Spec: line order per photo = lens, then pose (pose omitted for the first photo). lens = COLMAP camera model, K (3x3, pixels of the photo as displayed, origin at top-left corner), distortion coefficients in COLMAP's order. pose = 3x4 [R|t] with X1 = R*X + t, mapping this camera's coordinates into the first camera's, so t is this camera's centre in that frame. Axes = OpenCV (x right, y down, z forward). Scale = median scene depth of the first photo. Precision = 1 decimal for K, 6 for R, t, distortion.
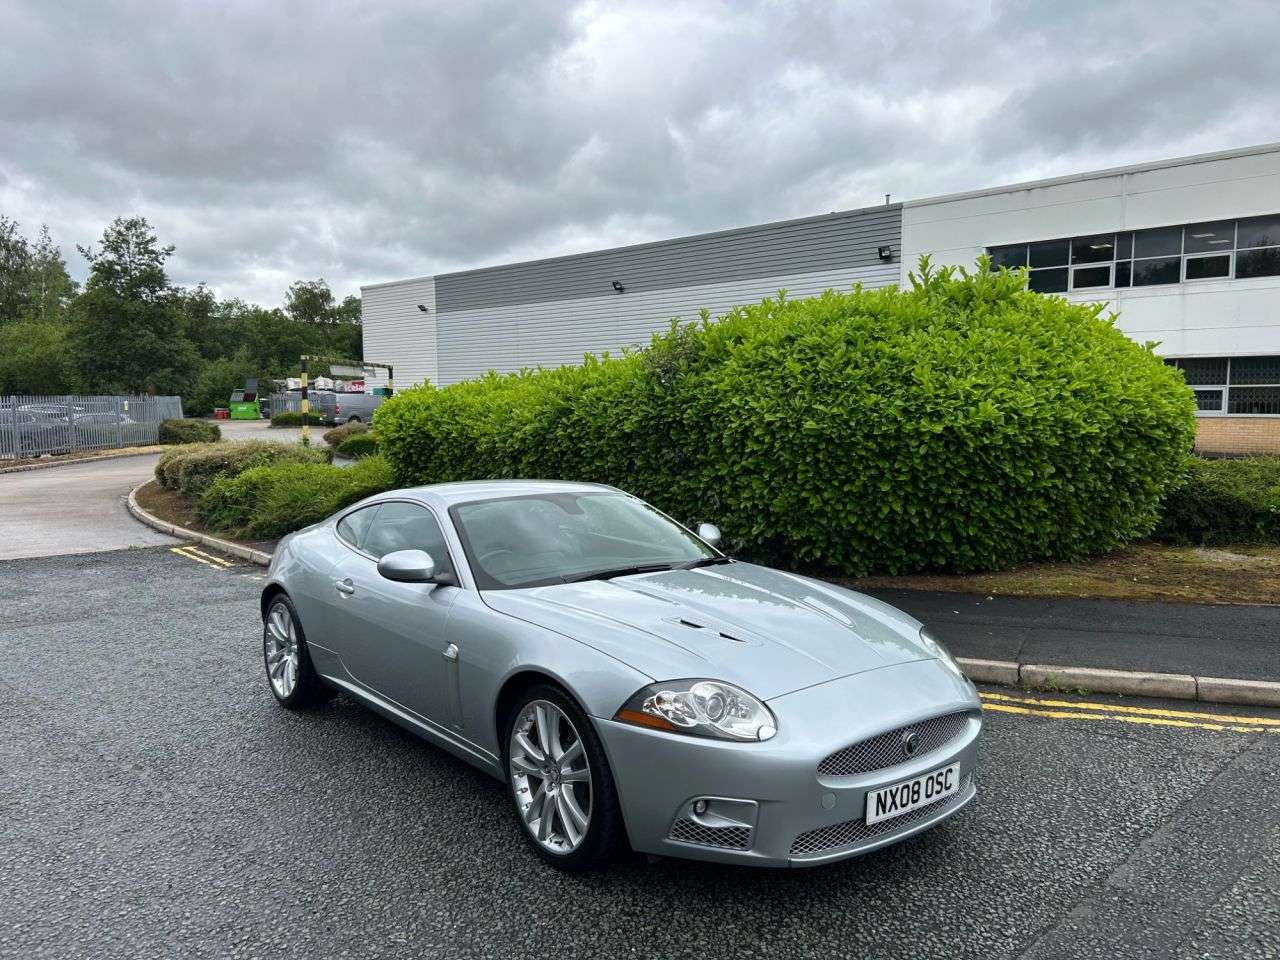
lens RADIAL K [[967.7, 0, 631.3], [0, 967.7, 492.5], [0, 0, 1]] dist [0.059992, -0.057694]
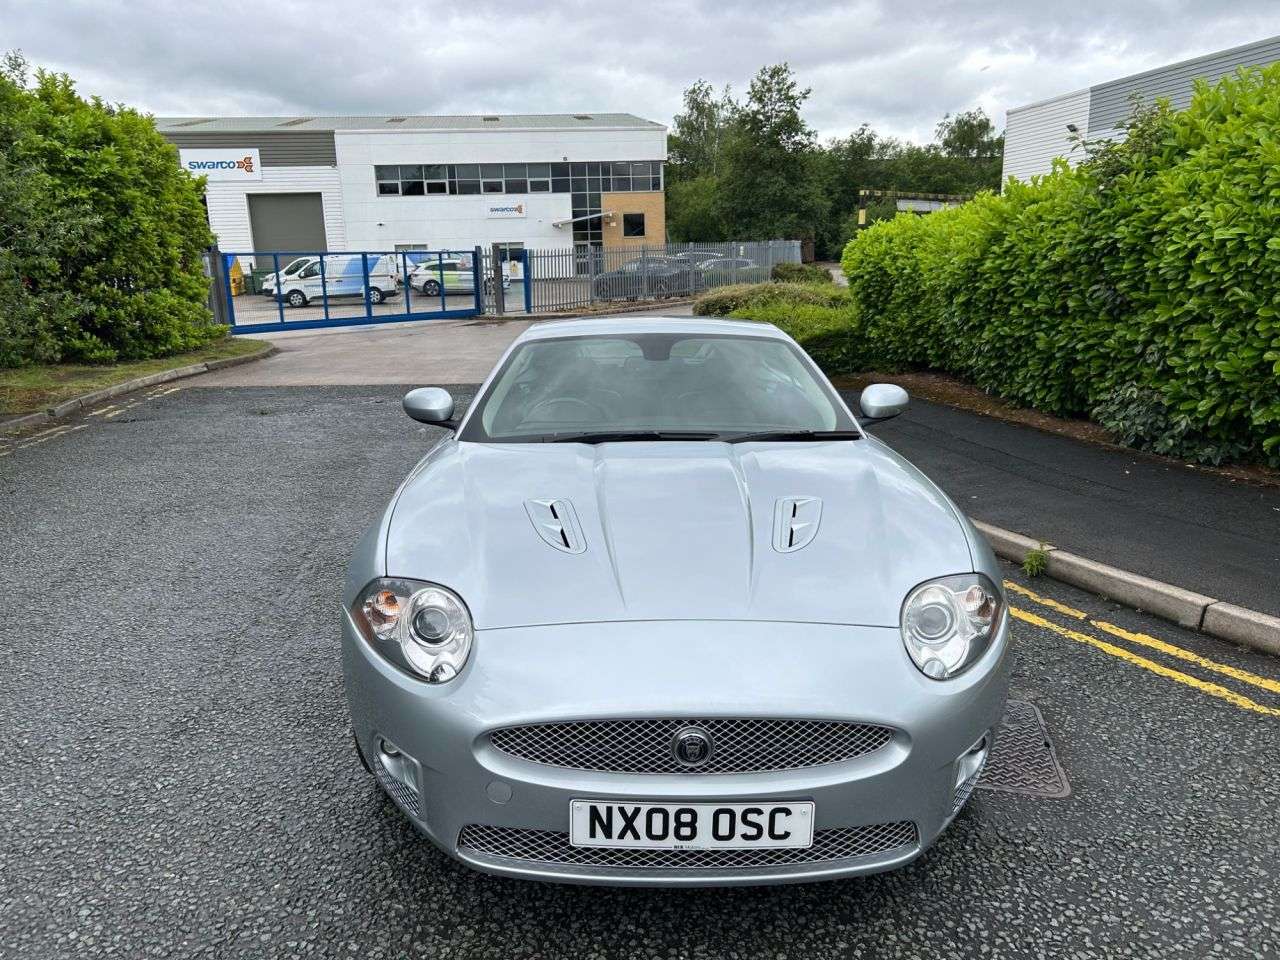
lens RADIAL K [[971.2, 0, 623.7], [0, 971.2, 493.5], [0, 0, 1]] dist [0.051950, -0.060237]
pose [[0.787877, 0.132974, -0.601306, 0.255744], [-0.038463, 0.985129, 0.167456, -0.000167], [0.614631, -0.108807, 0.781275, 0.219331]]
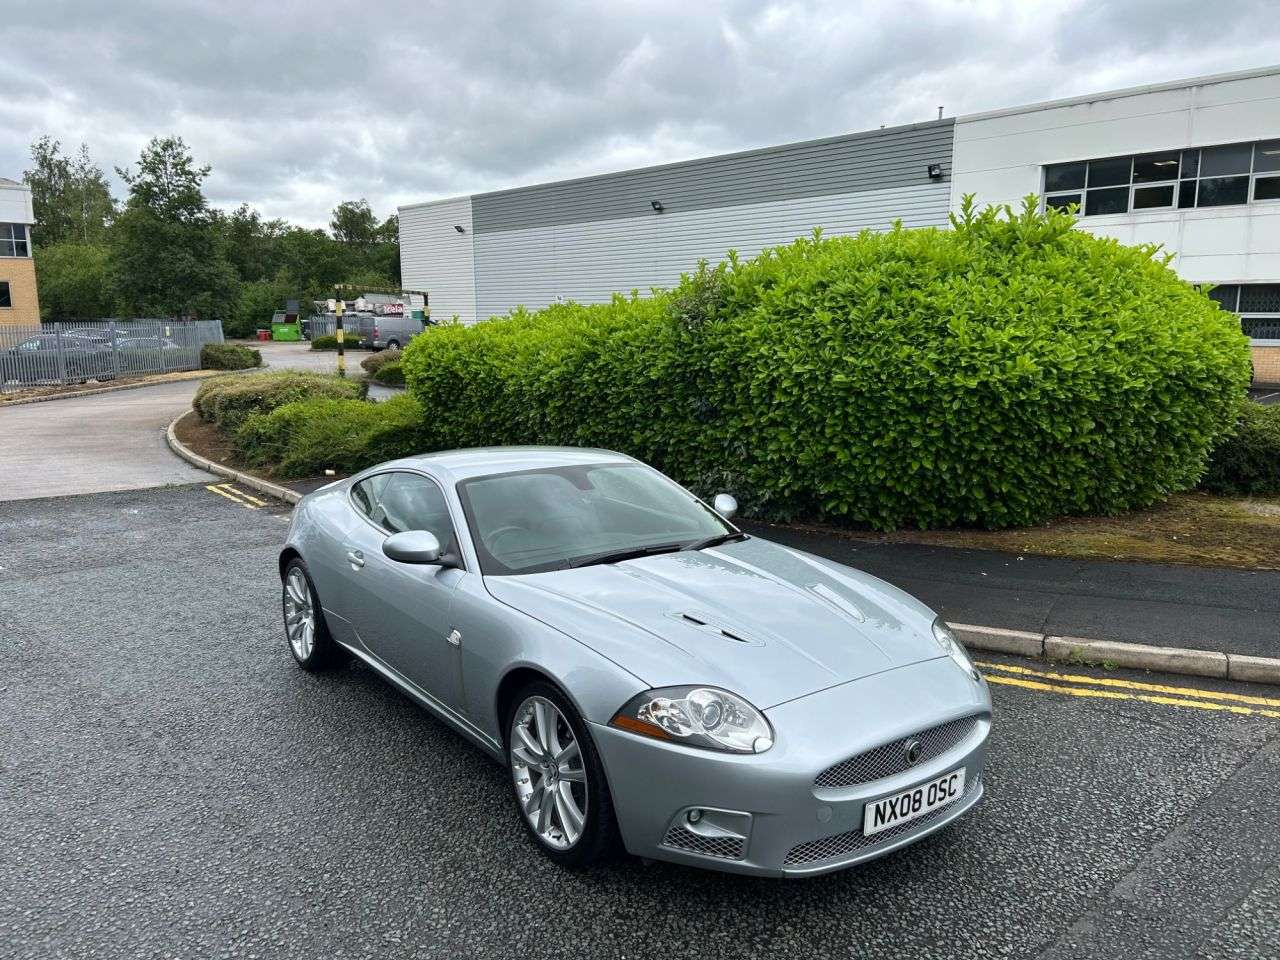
lens RADIAL K [[967.7, 0, 631.3], [0, 967.7, 492.5], [0, 0, 1]] dist [0.059992, -0.057694]
pose [[0.999086, 0.008490, -0.041884, 0.018318], [-0.005025, 0.996608, 0.082148, -0.034188], [0.042439, -0.081862, 0.995740, 0.015748]]
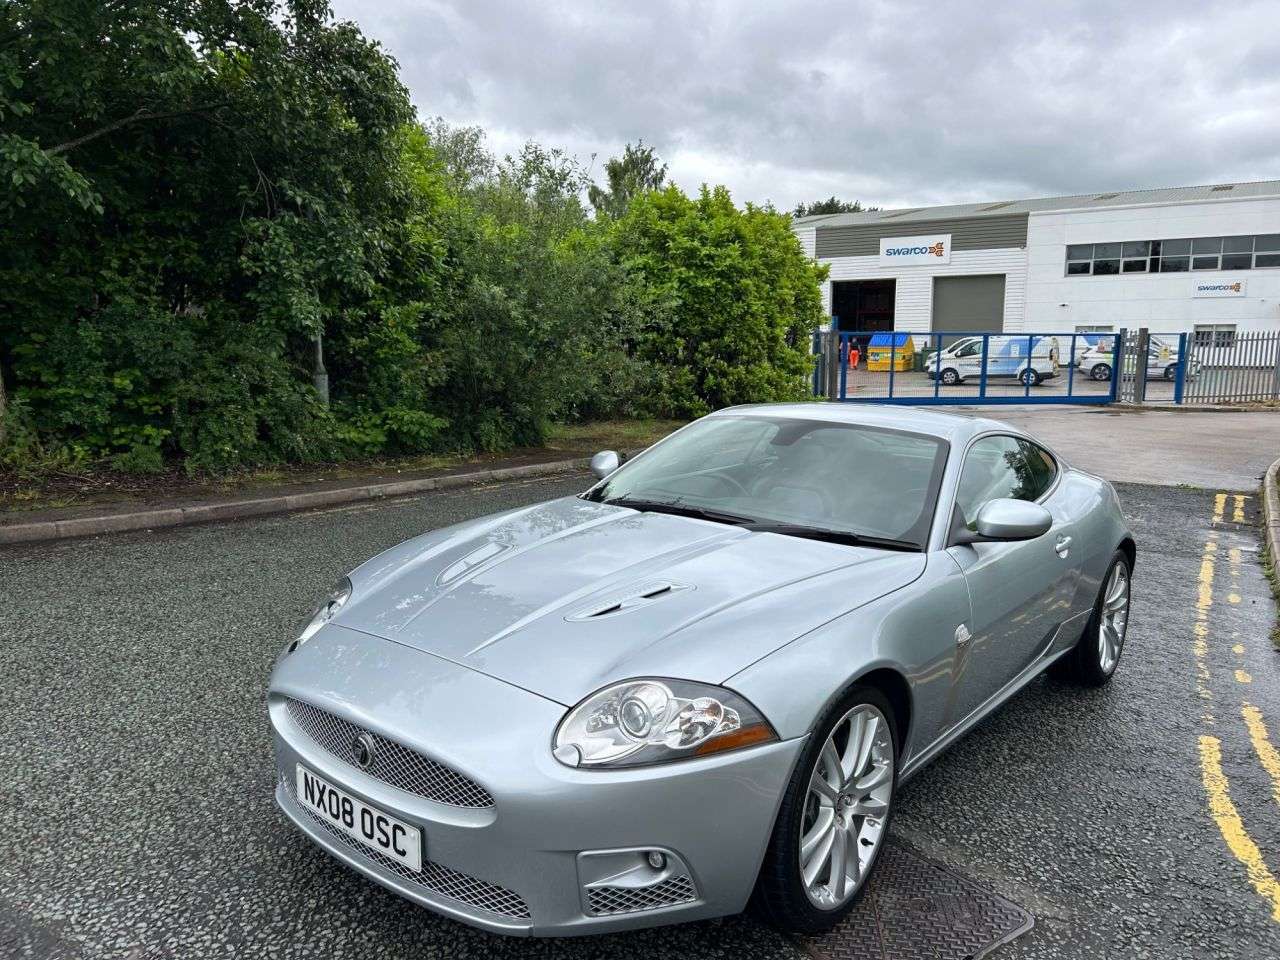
lens RADIAL K [[971.1, 0, 611.6], [0, 971.1, 476.0], [0, 0, 1]] dist [0.017888, -0.007503]
pose [[0.203850, 0.139919, -0.968952, 0.428319], [-0.095335, 0.987867, 0.122594, -0.022730], [0.974349, 0.067384, 0.214716, 0.432049]]
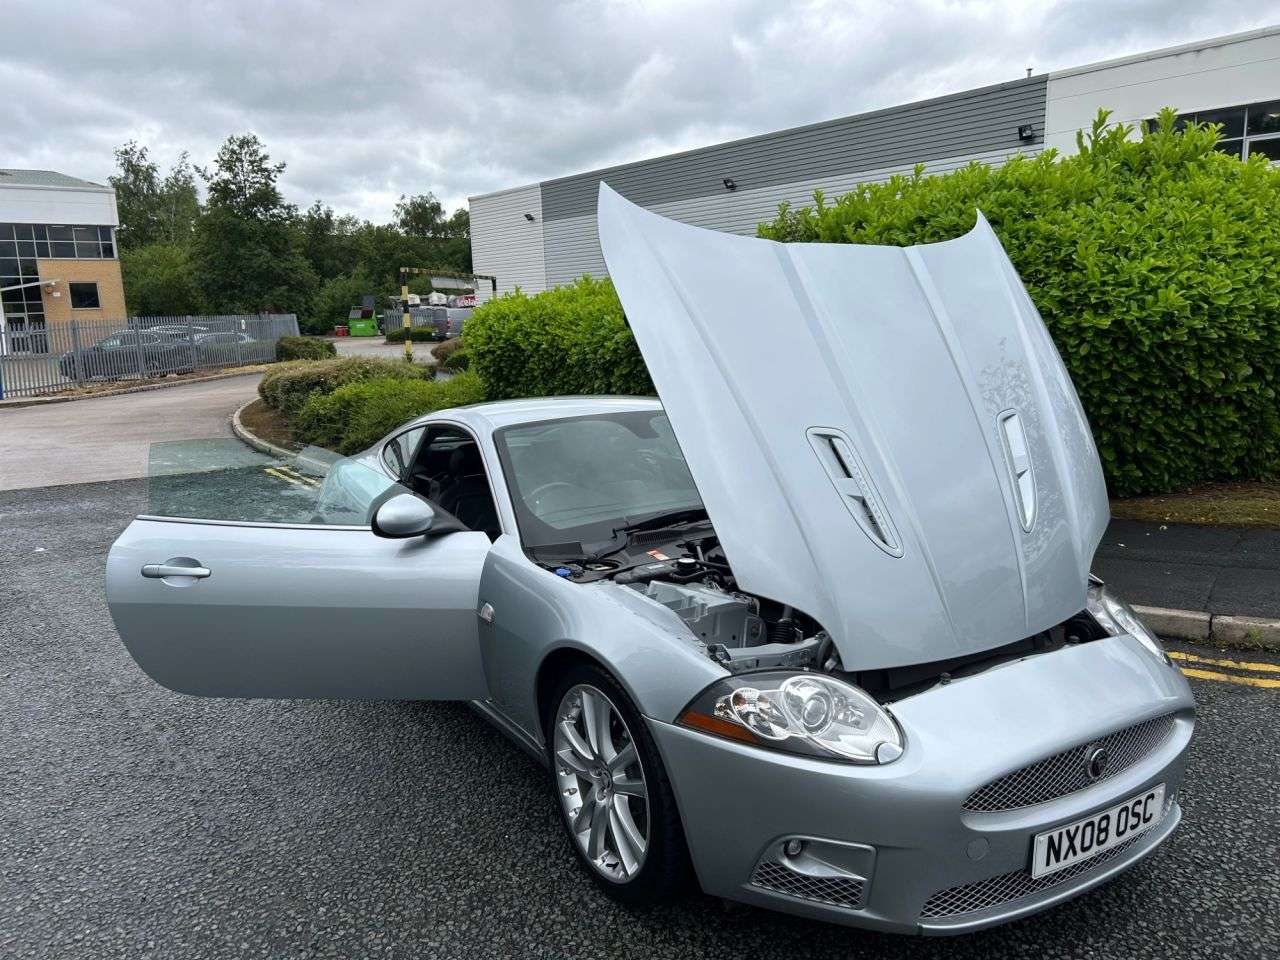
lens RADIAL K [[967.7, 0, 631.3], [0, 967.7, 492.5], [0, 0, 1]] dist [0.059992, -0.057694]
pose [[0.992949, -0.002992, -0.118502, 0.015127], [0.013746, 0.995844, 0.090035, -0.002950], [0.117740, -0.091029, 0.988863, 0.116679]]
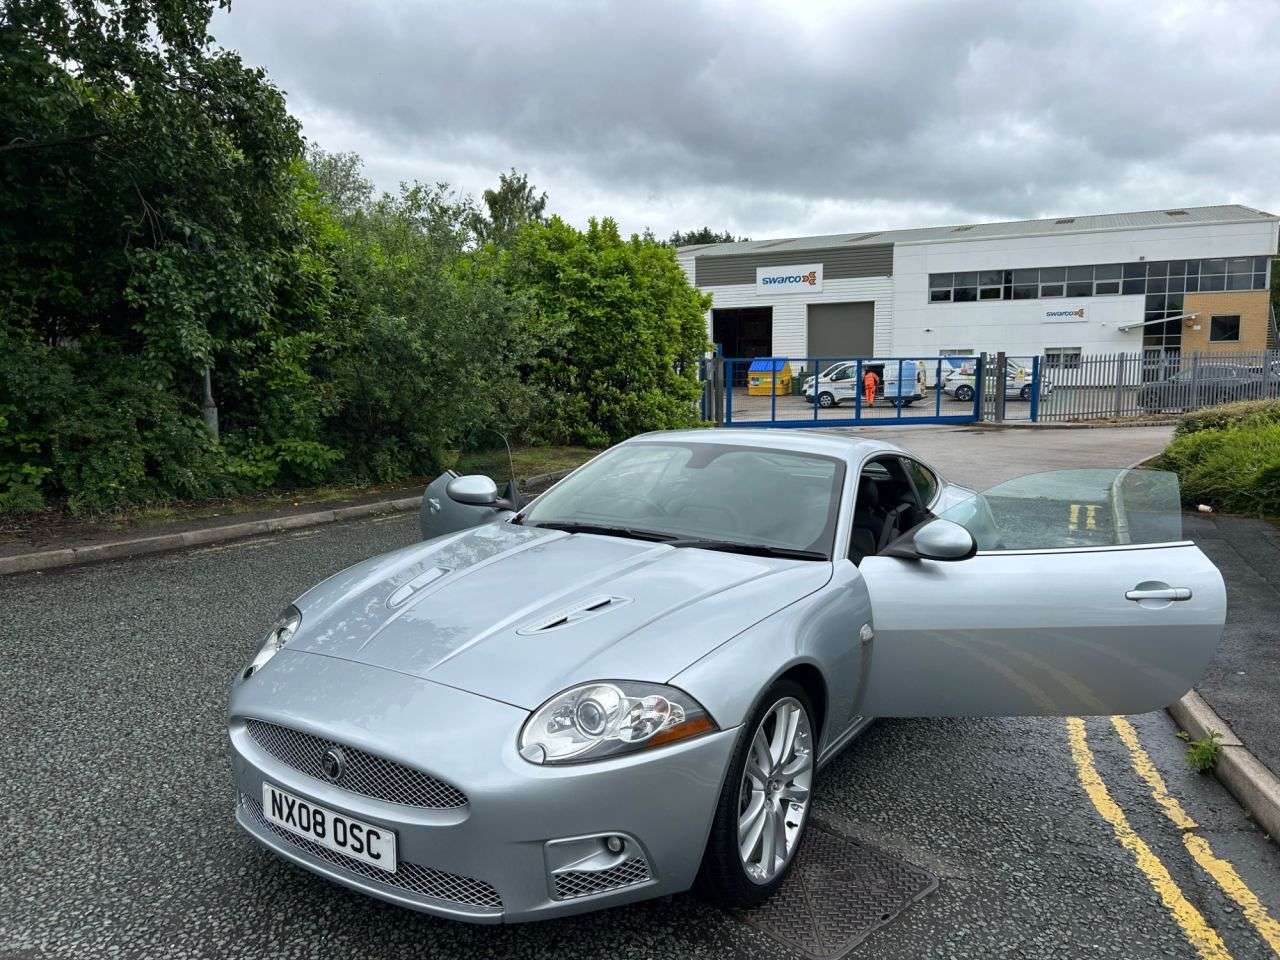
lens RADIAL K [[968.8, 0, 612.9], [0, 968.8, 476.2], [0, 0, 1]] dist [0.035603, -0.035503]
pose [[0.318604, 0.107630, -0.941757, 0.454677], [-0.082011, 0.992937, 0.085734, -0.023714], [0.944333, 0.049919, 0.325181, 0.404592]]
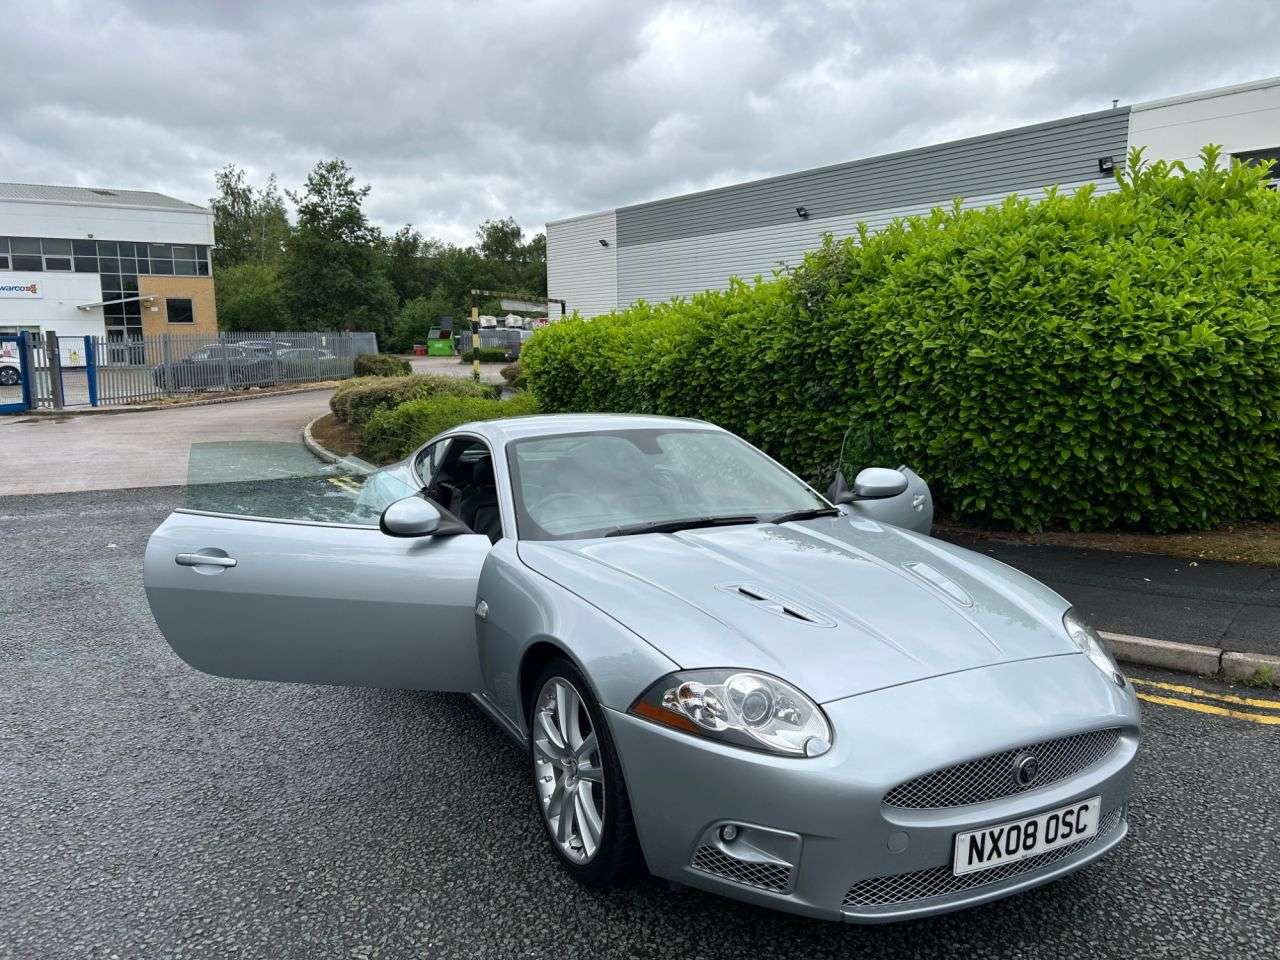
lens RADIAL K [[967.7, 0, 631.3], [0, 967.7, 492.5], [0, 0, 1]] dist [0.059992, -0.057694]
pose [[0.981458, 0.027546, -0.189686, 0.054041], [-0.015376, 0.997745, 0.065331, 0.000873], [0.191058, -0.061203, 0.979669, 0.095898]]
